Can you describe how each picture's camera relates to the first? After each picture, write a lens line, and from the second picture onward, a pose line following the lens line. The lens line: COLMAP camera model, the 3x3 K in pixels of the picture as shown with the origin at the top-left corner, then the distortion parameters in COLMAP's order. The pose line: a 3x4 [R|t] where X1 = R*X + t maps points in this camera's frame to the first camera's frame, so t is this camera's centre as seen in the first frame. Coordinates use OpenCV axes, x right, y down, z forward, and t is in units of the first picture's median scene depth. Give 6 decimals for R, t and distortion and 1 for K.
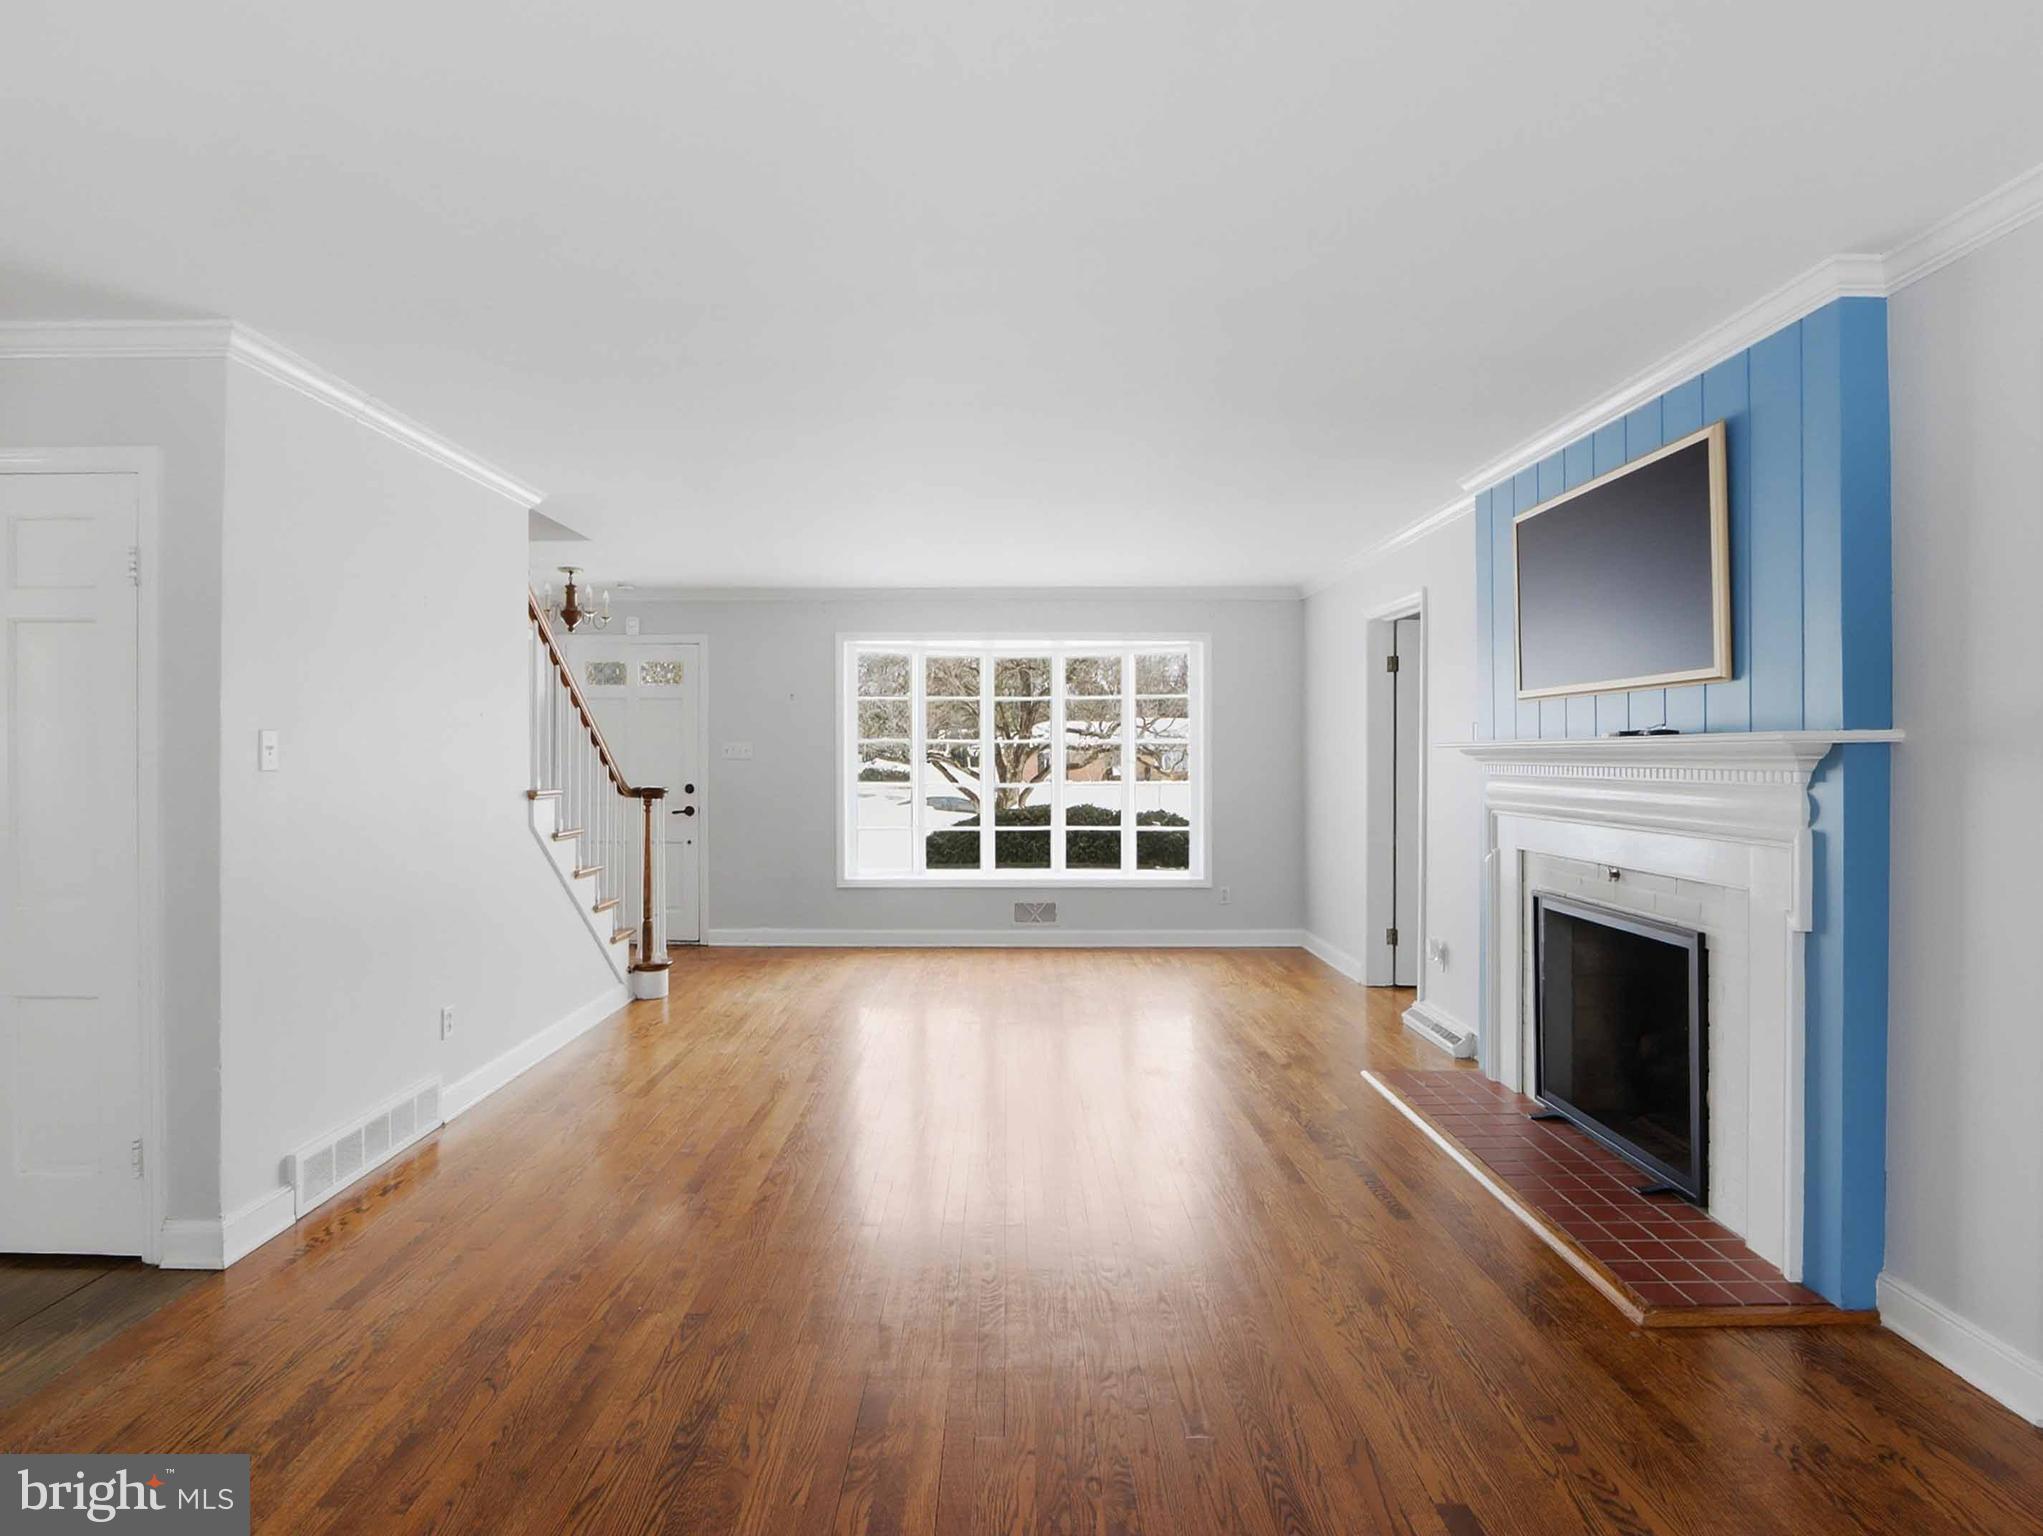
lens RADIAL K [[1084.7, 0, 996.2], [0, 1084.7, 752.9], [0, 0, 1]] dist [-0.027894, 0.008035]
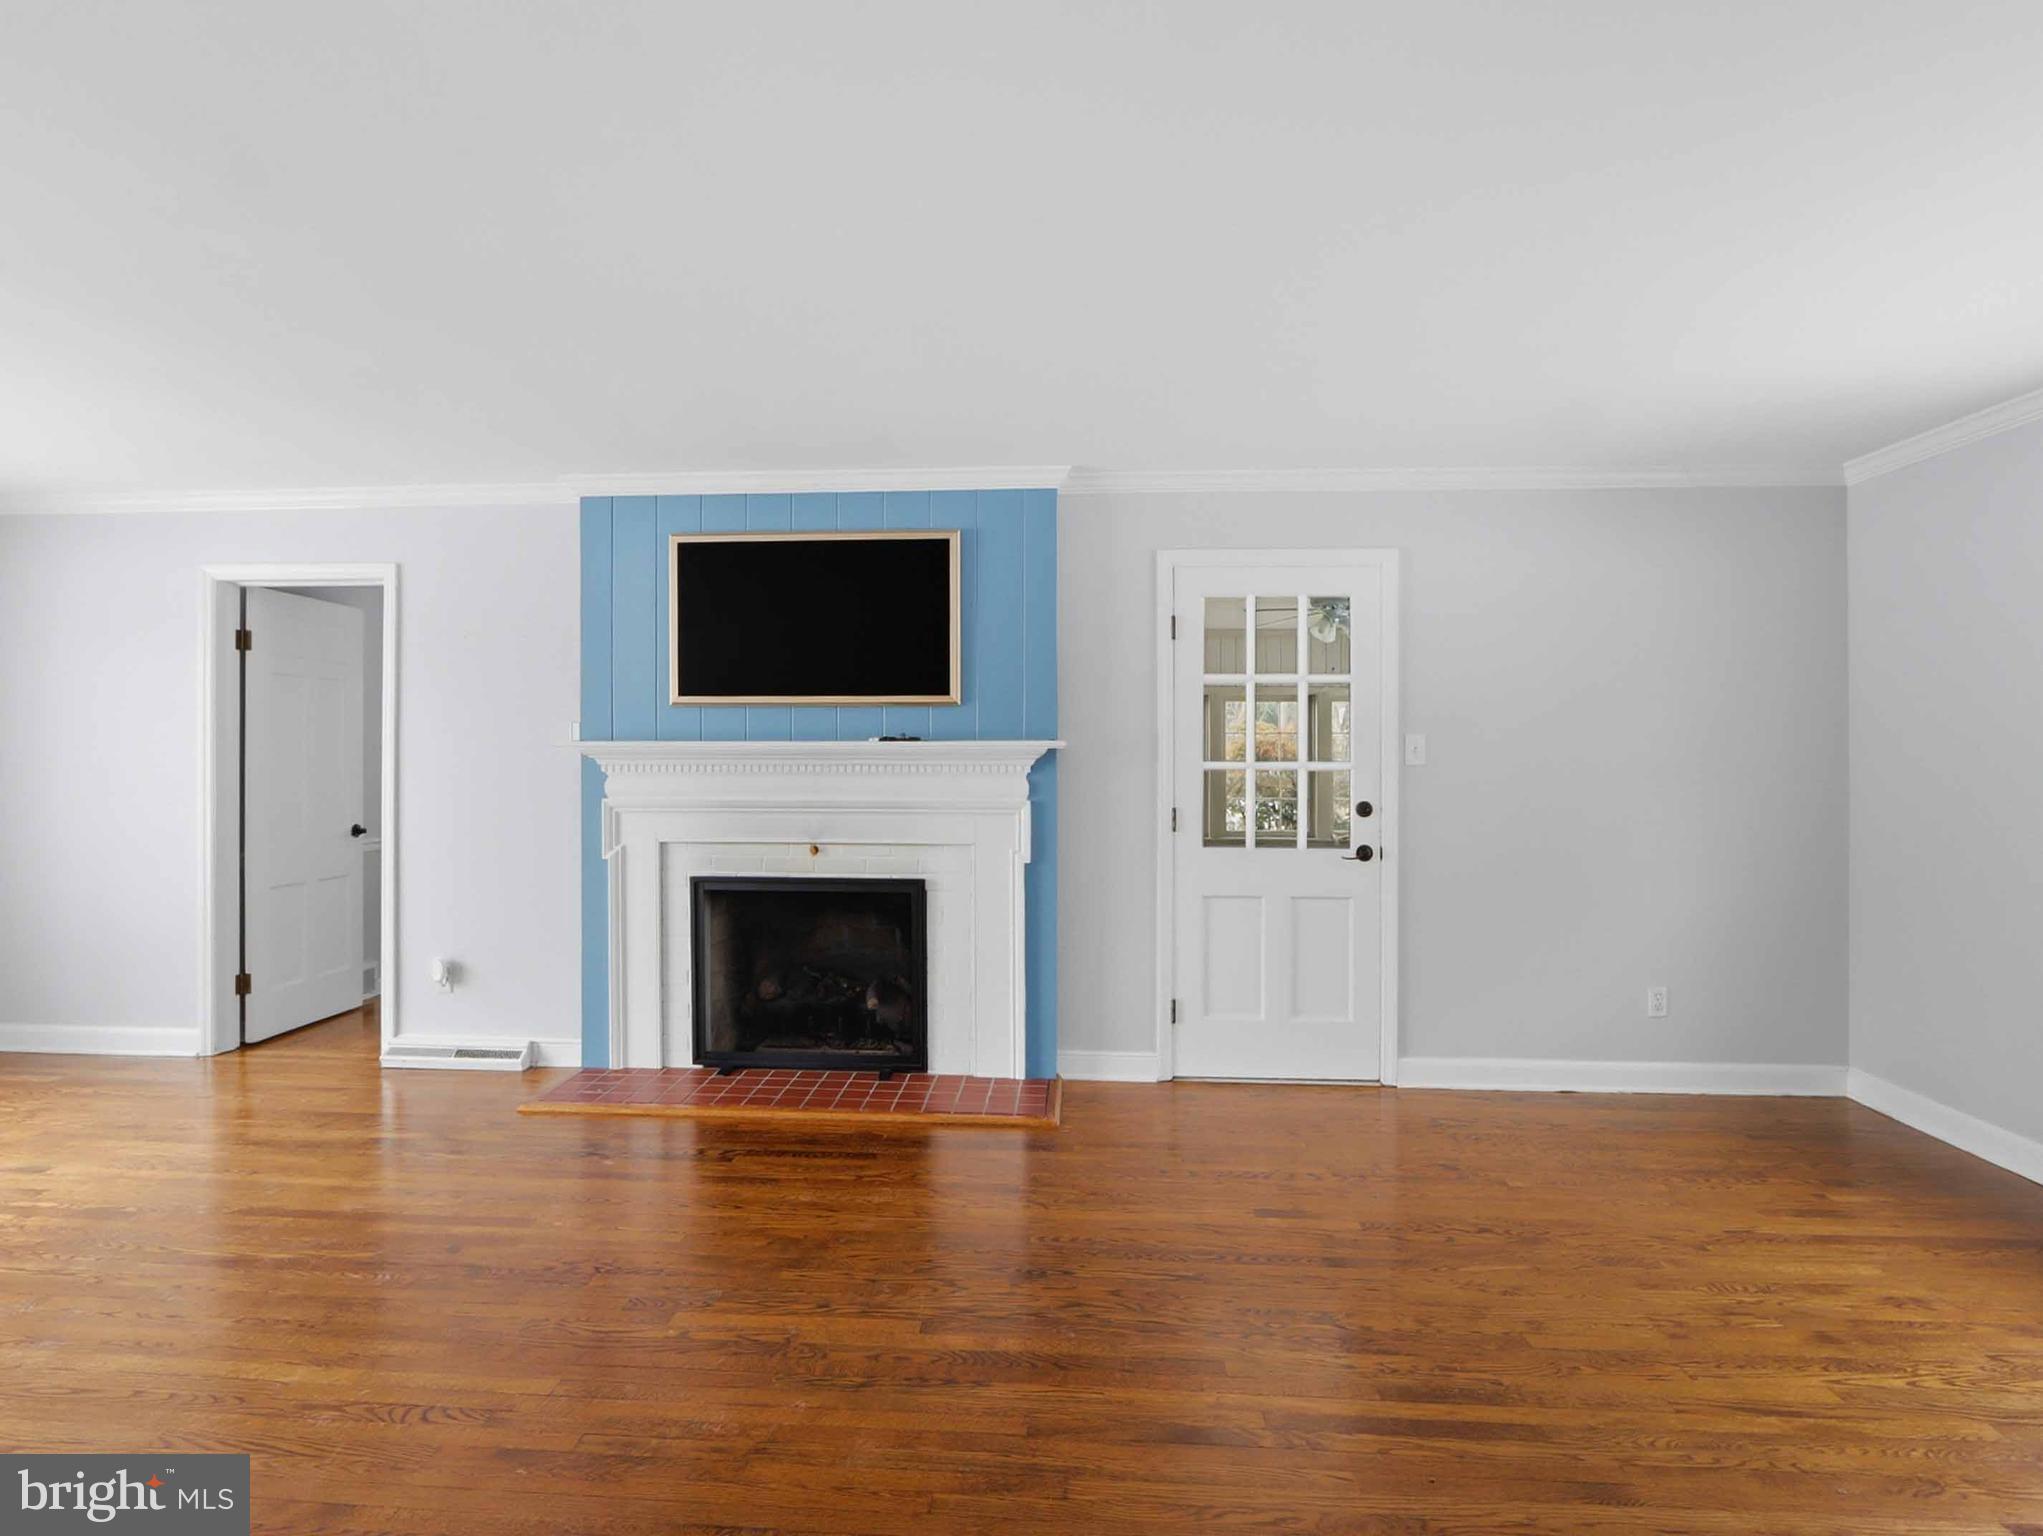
lens RADIAL K [[1084.7, 0, 1015.6], [0, 1084.7, 754.0], [0, 0, 1]] dist [-0.027894, 0.008035]
pose [[0.060680, 0.004252, 0.998148, -0.473578], [-0.003683, 0.999985, -0.004036, 0.003474], [-0.998151, -0.003431, 0.060694, 0.478626]]
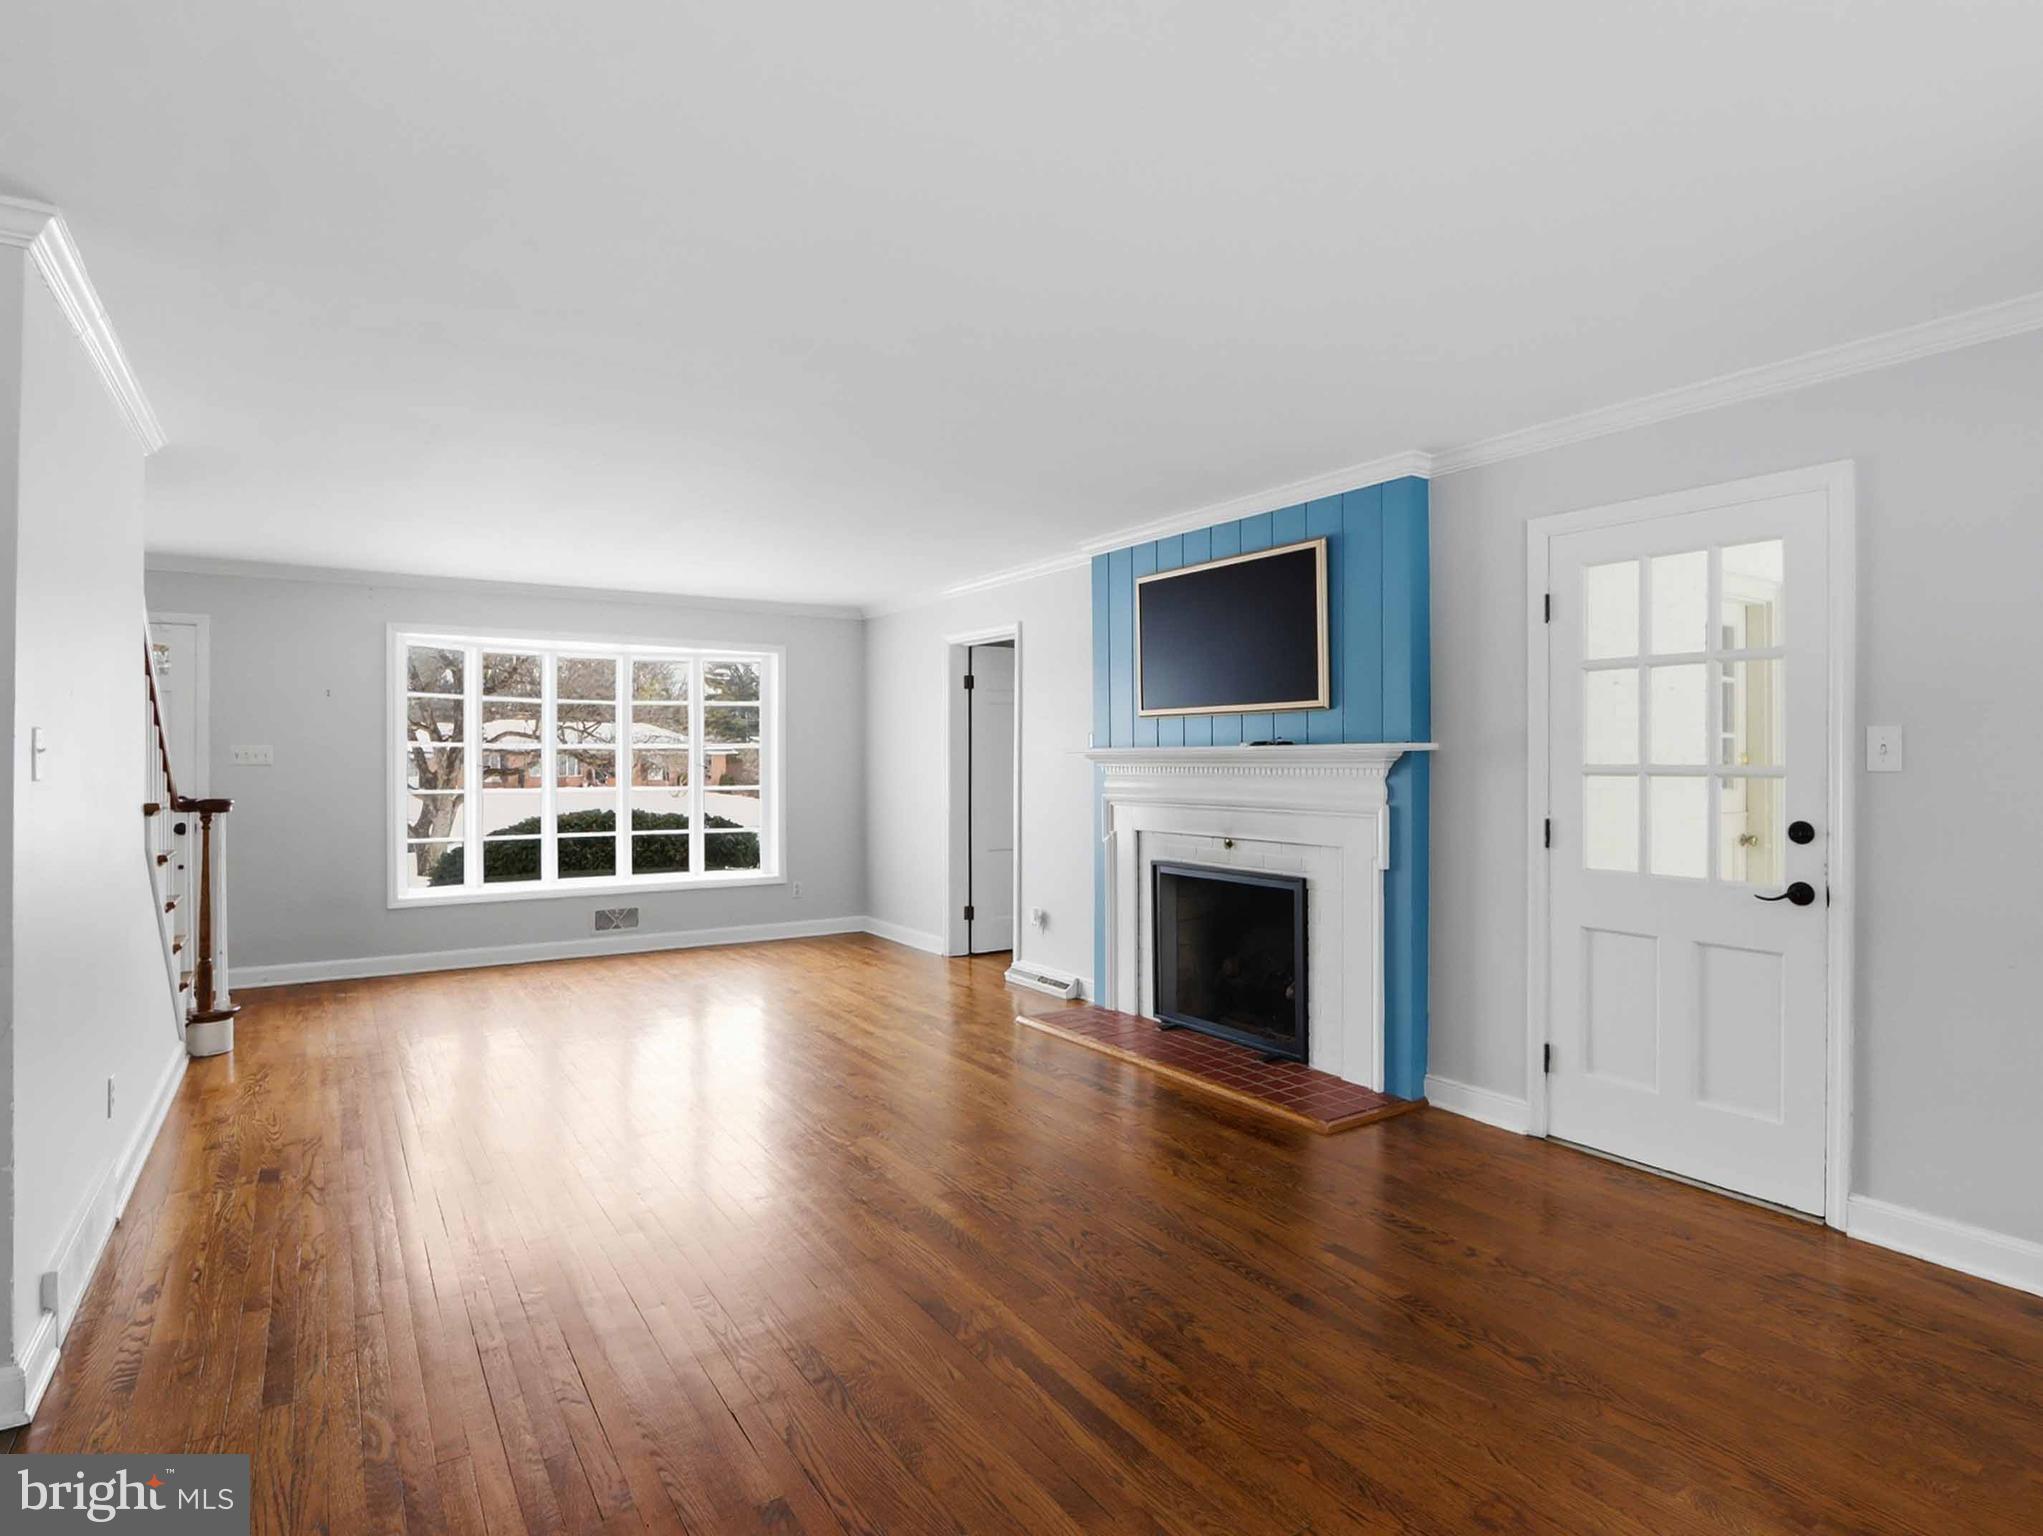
lens RADIAL K [[1084.7, 0, 998.1], [0, 1084.7, 757.5], [0, 0, 1]] dist [-0.027894, 0.008035]
pose [[0.839391, -0.000633, 0.543528, -0.310575], [0.000456, 1.000000, 0.000460, -0.000182], [-0.543528, -0.000138, 0.839391, -0.016515]]
